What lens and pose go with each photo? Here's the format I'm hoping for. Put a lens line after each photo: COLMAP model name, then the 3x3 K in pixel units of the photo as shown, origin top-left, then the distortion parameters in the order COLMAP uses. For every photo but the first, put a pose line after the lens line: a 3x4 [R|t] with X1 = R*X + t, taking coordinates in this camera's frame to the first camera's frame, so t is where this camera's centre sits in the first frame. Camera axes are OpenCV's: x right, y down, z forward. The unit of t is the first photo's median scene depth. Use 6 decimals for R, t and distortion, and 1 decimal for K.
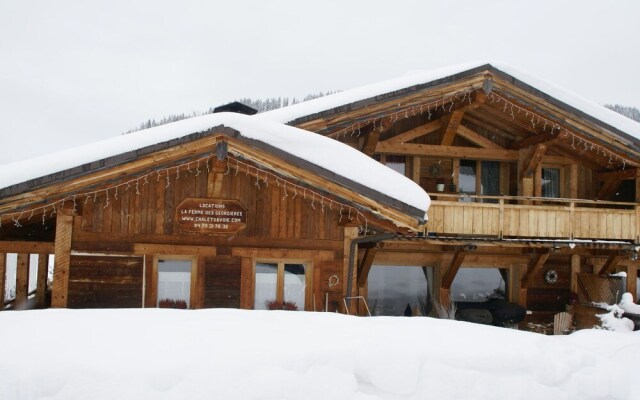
lens RADIAL K [[593.8, 0, 320.0], [0, 593.8, 200.0], [0, 0, 1]] dist [-0.015541, -0.008108]
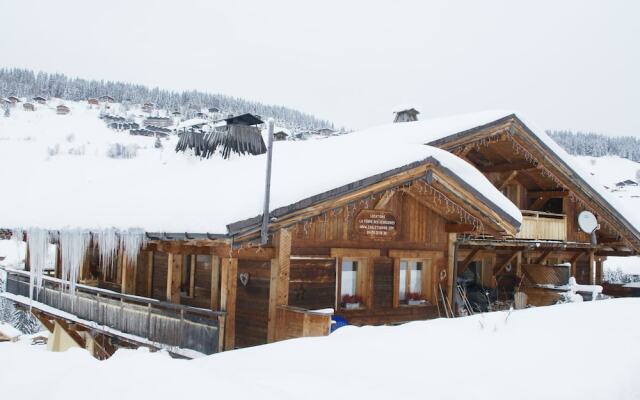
lens RADIAL K [[593.8, 0, 320.0], [0, 593.8, 200.0], [0, 0, 1]] dist [-0.015541, -0.008108]
pose [[0.896610, 0.025251, 0.442100, -0.832569], [-0.031938, 0.999460, 0.007687, -0.029611], [-0.441667, -0.021012, 0.896933, -0.044616]]
